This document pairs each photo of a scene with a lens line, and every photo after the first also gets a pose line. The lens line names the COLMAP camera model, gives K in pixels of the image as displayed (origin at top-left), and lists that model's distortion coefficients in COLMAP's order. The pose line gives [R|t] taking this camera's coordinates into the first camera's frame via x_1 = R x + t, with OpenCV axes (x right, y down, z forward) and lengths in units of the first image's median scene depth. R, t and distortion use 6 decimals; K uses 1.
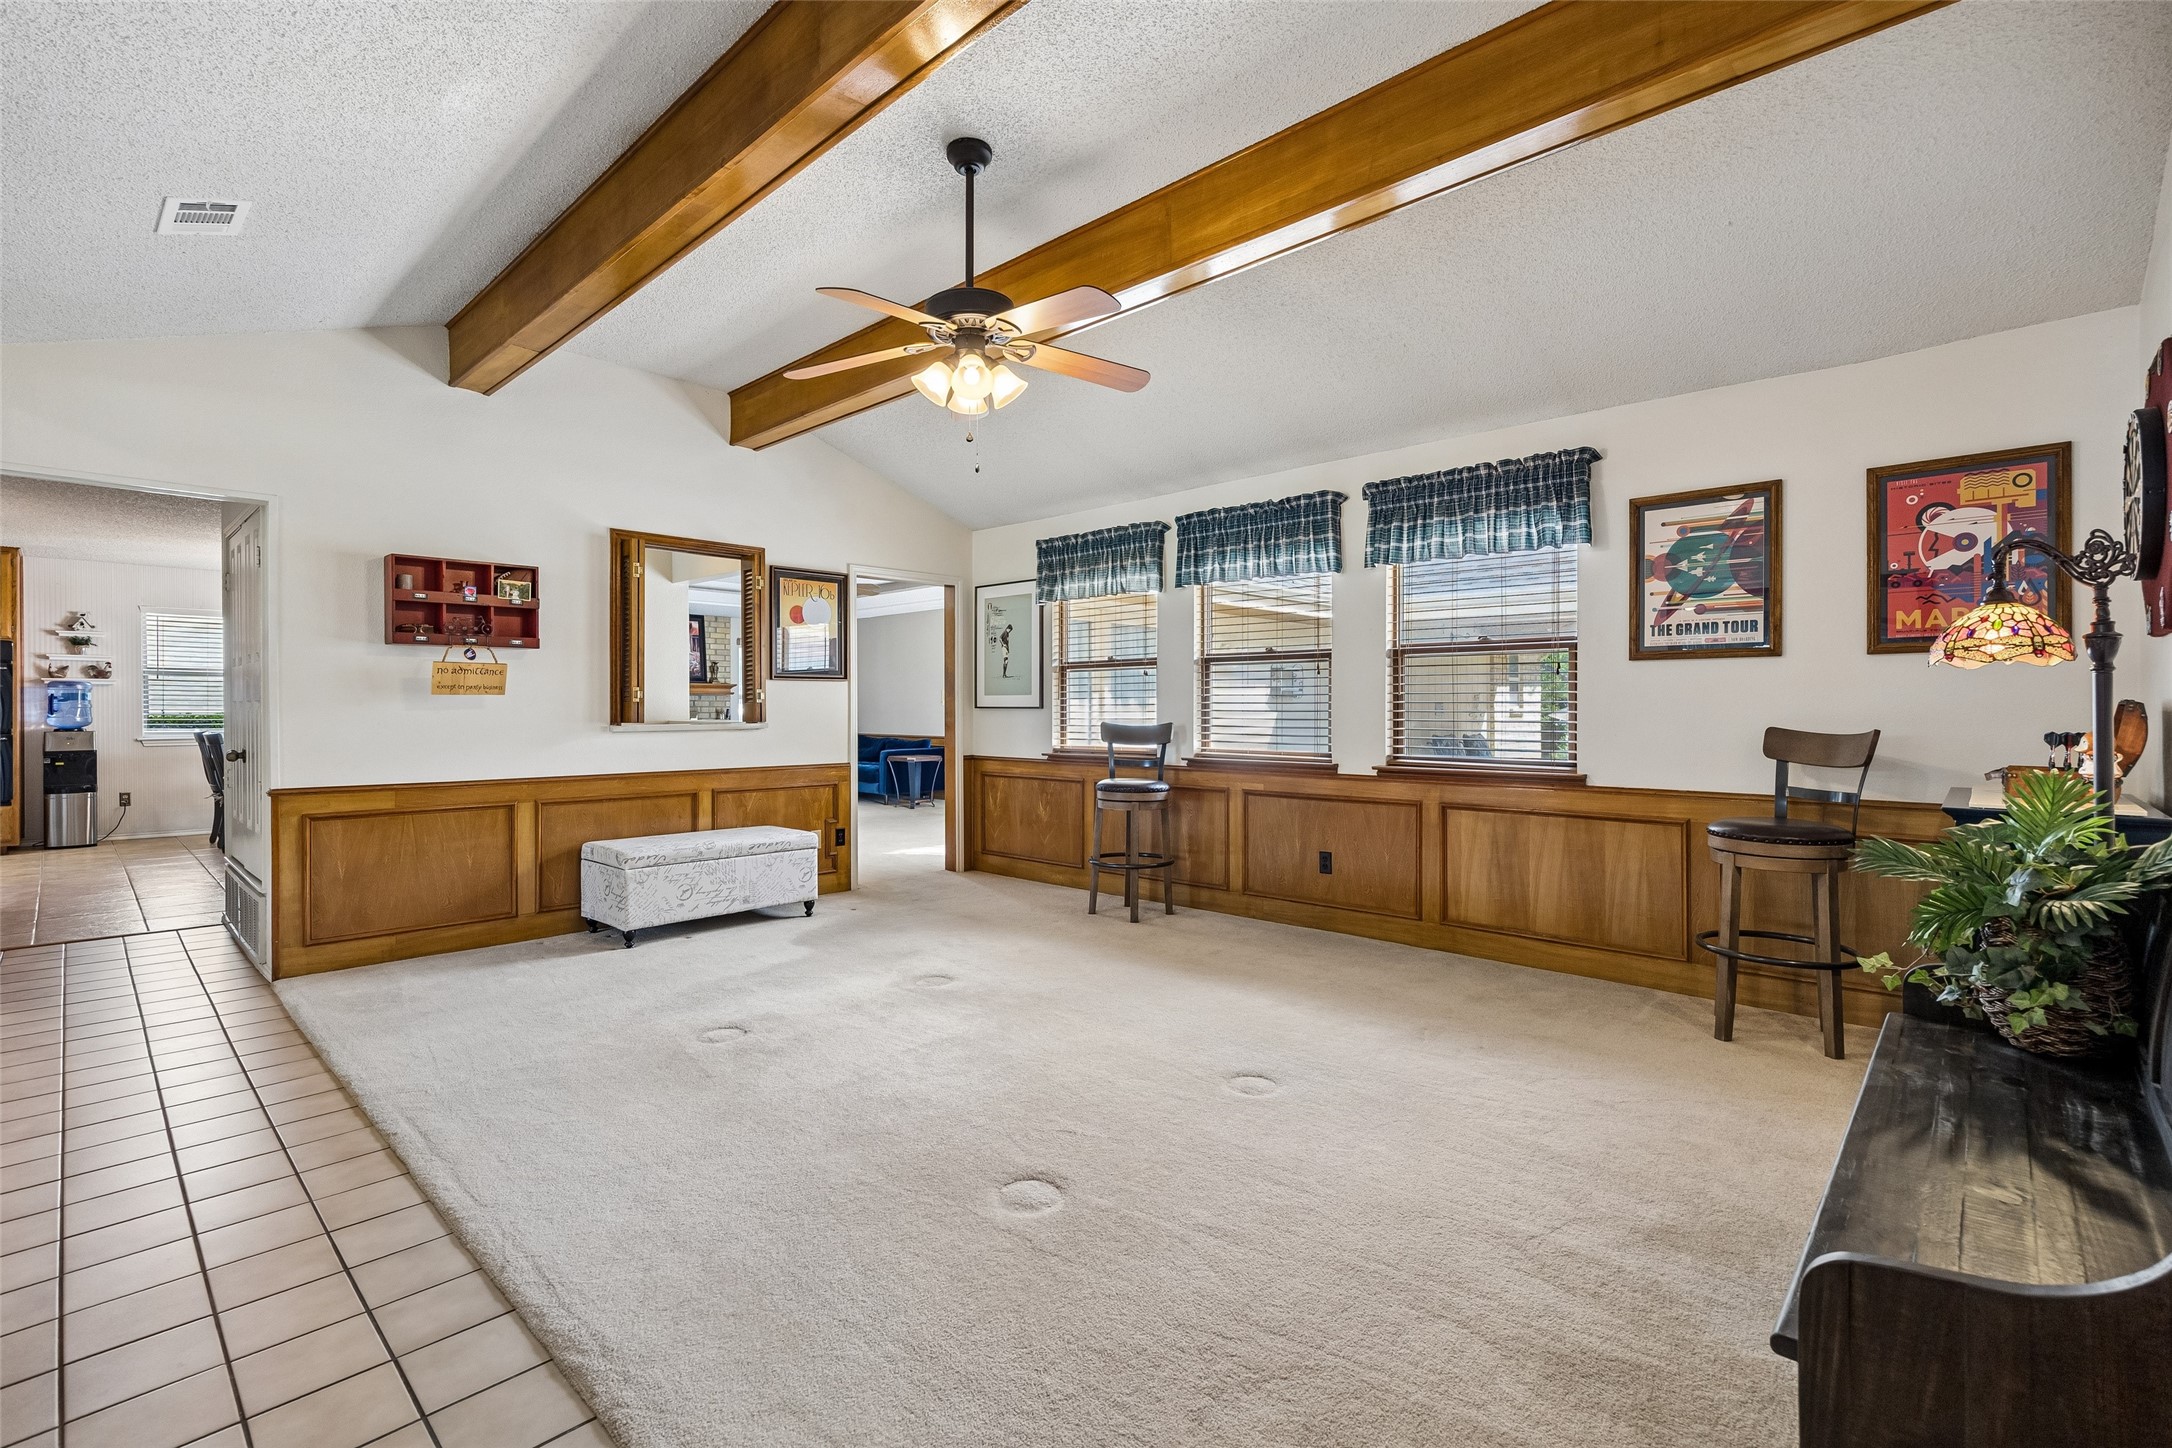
lens RADIAL K [[972.0, 0, 1080.5], [0, 972.0, 725.4], [0, 0, 1]] dist [-0.003385, -0.000138]
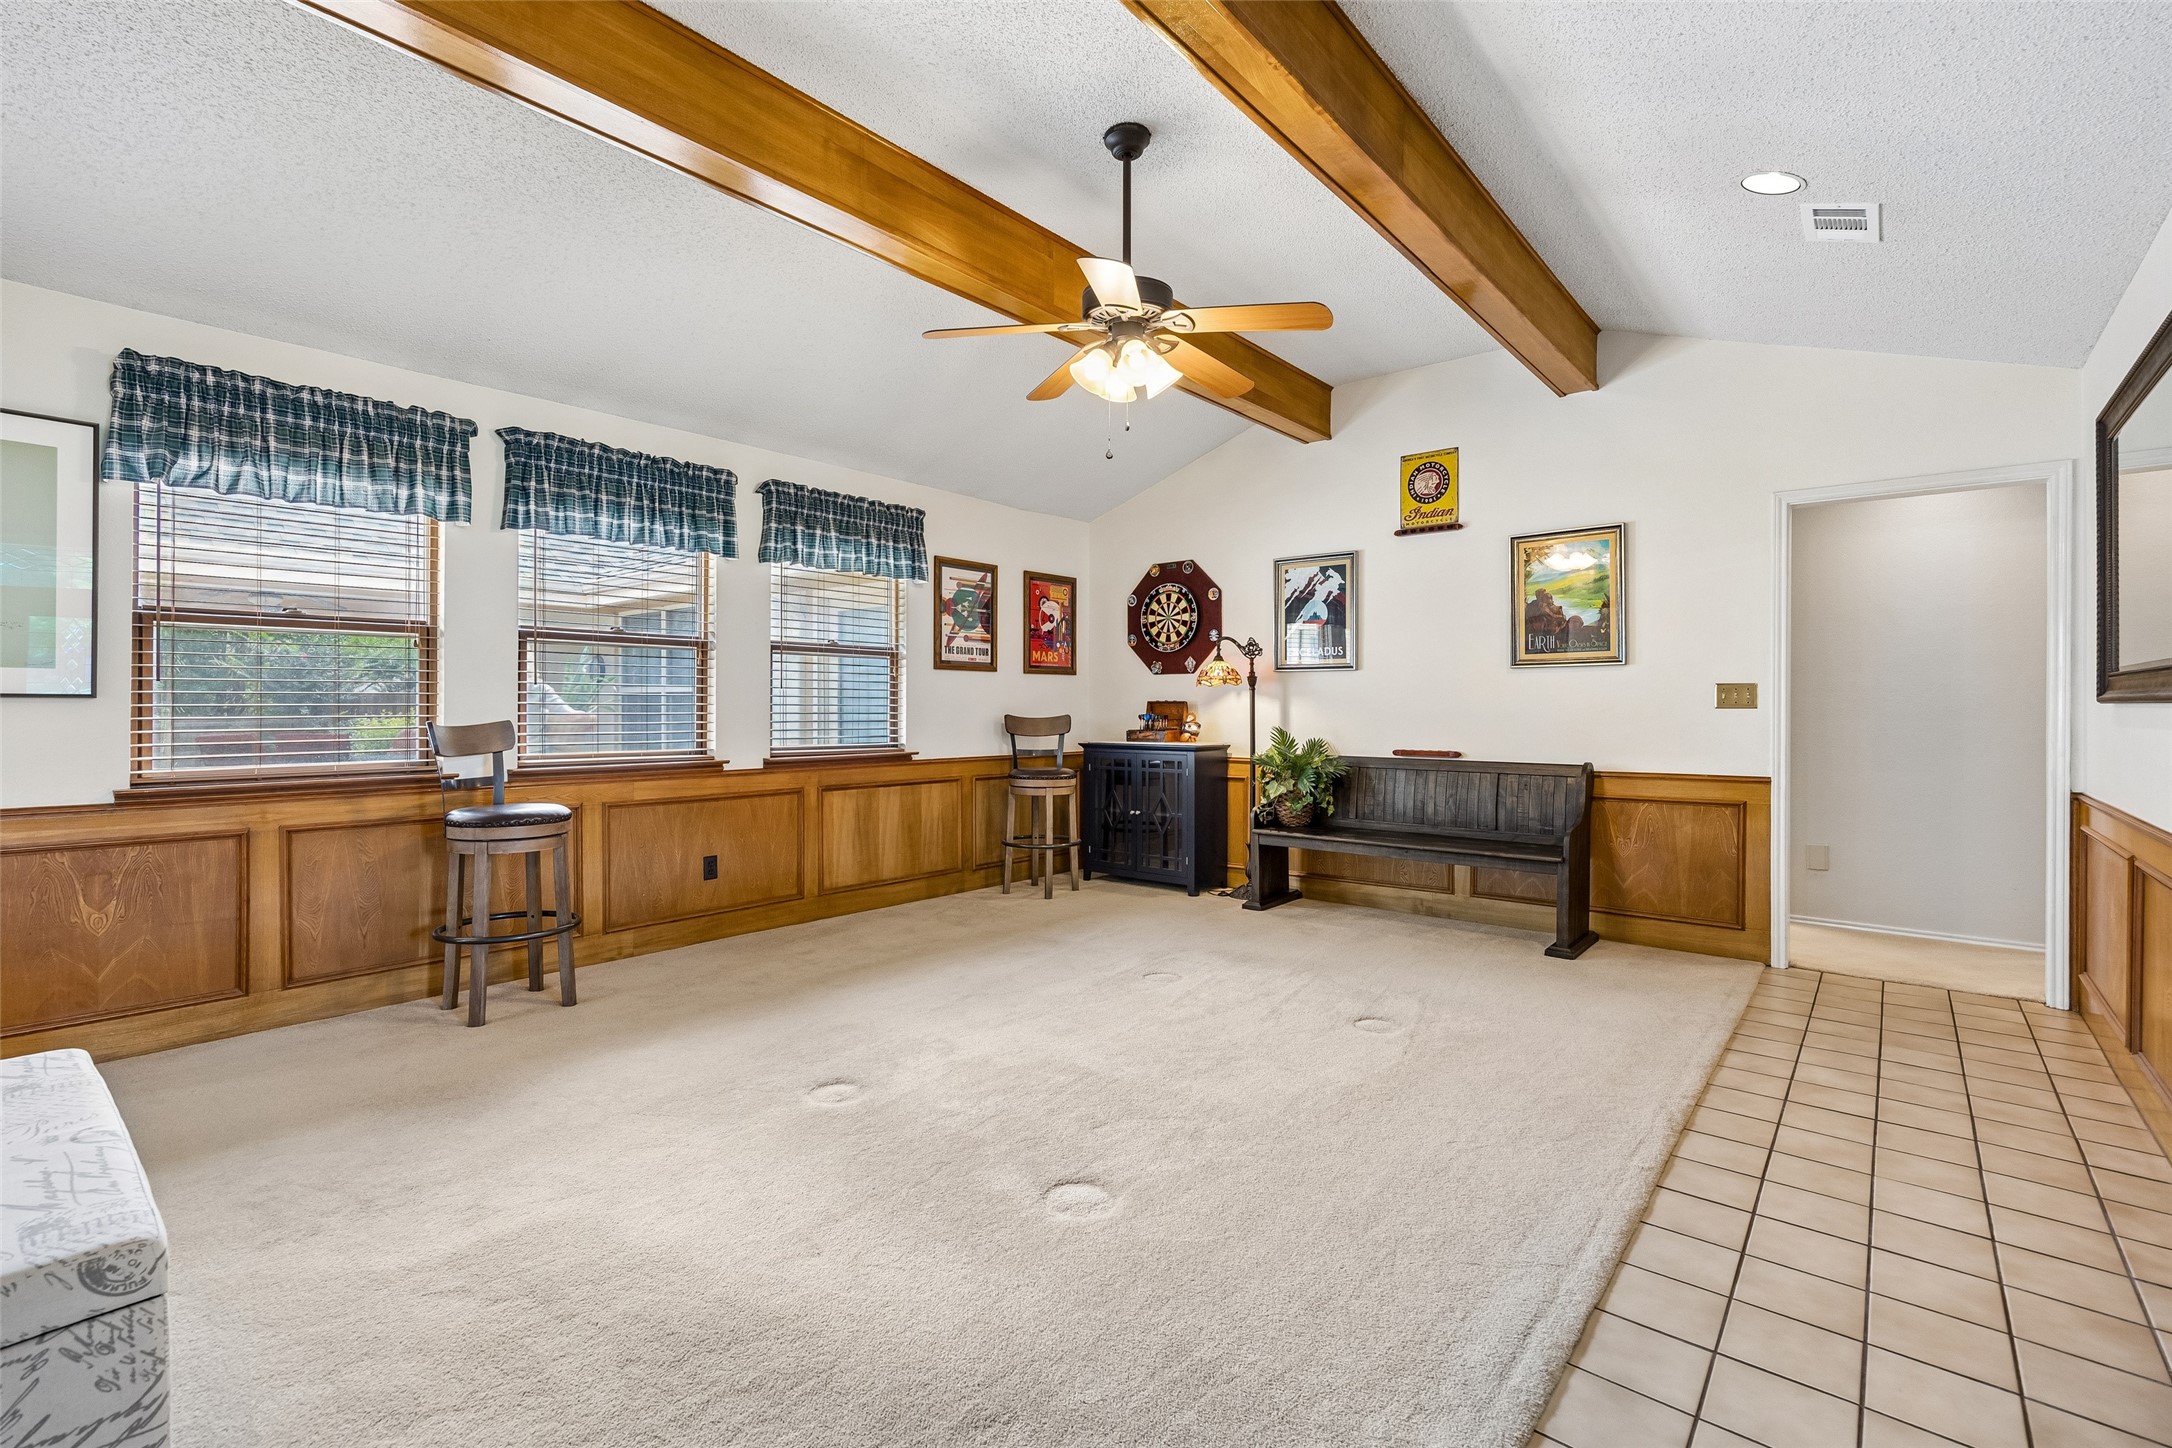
lens RADIAL K [[972.0, 0, 1083.5], [0, 972.0, 703.7], [0, 0, 1]] dist [-0.003385, -0.000138]
pose [[-0.062463, 0.000372, 0.998047, -0.827967], [0.012401, 0.999923, 0.000404, -0.013460], [-0.997970, 0.012402, -0.062463, 0.835085]]
